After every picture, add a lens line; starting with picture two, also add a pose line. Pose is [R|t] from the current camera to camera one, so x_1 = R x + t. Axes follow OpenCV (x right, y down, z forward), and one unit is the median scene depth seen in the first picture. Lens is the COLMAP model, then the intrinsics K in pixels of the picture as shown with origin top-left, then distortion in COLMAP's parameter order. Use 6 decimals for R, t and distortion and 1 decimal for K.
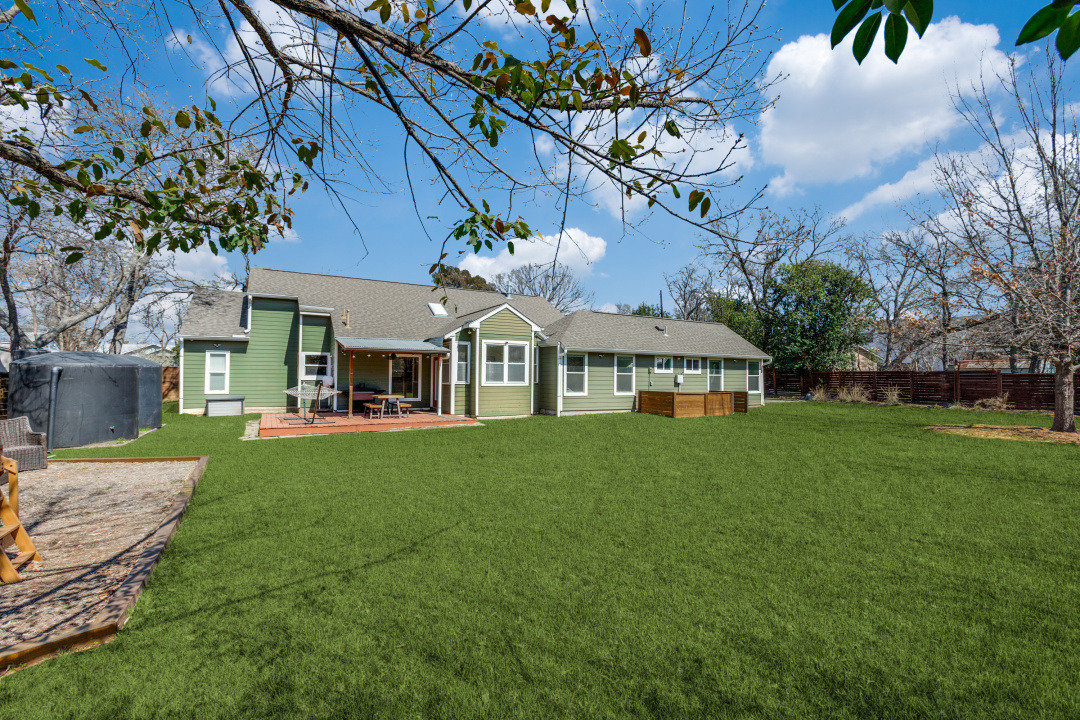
lens RADIAL K [[478.8, 0, 540.6], [0, 478.8, 358.1], [0, 0, 1]] dist [0.011872, 0.001217]
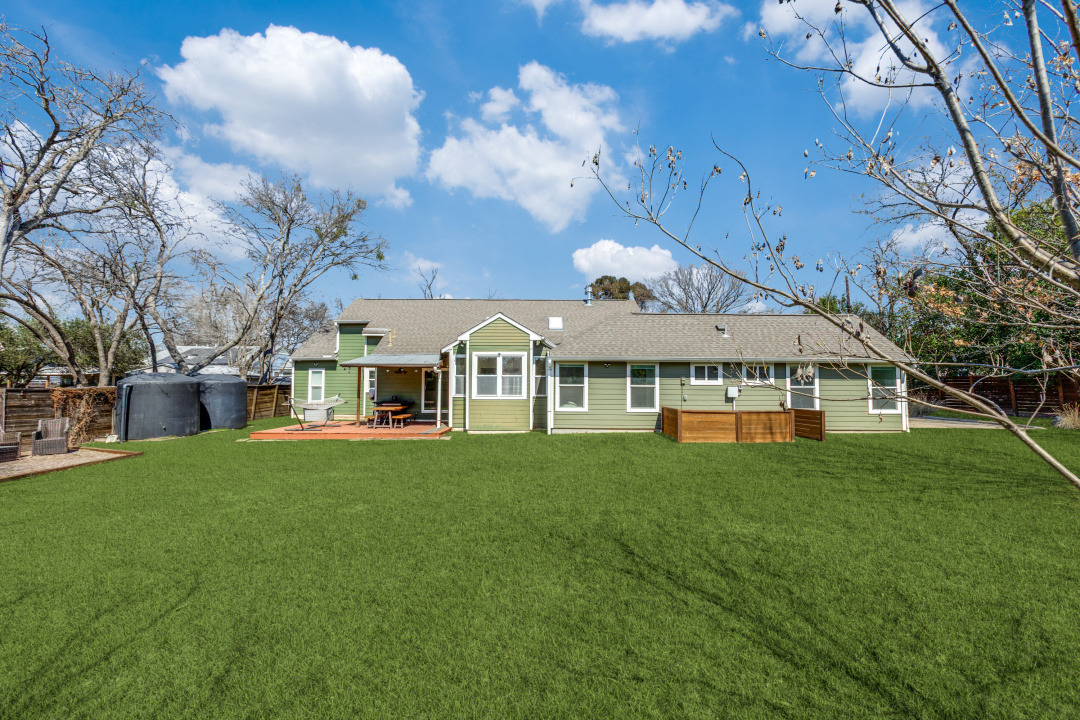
lens RADIAL K [[478.8, 0, 541.5], [0, 478.8, 361.1], [0, 0, 1]] dist [0.011872, 0.001217]
pose [[0.870741, -0.029223, -0.490872, 0.458750], [0.021281, 0.999537, -0.021754, 0.004276], [0.491281, 0.008496, 0.870960, 0.203291]]
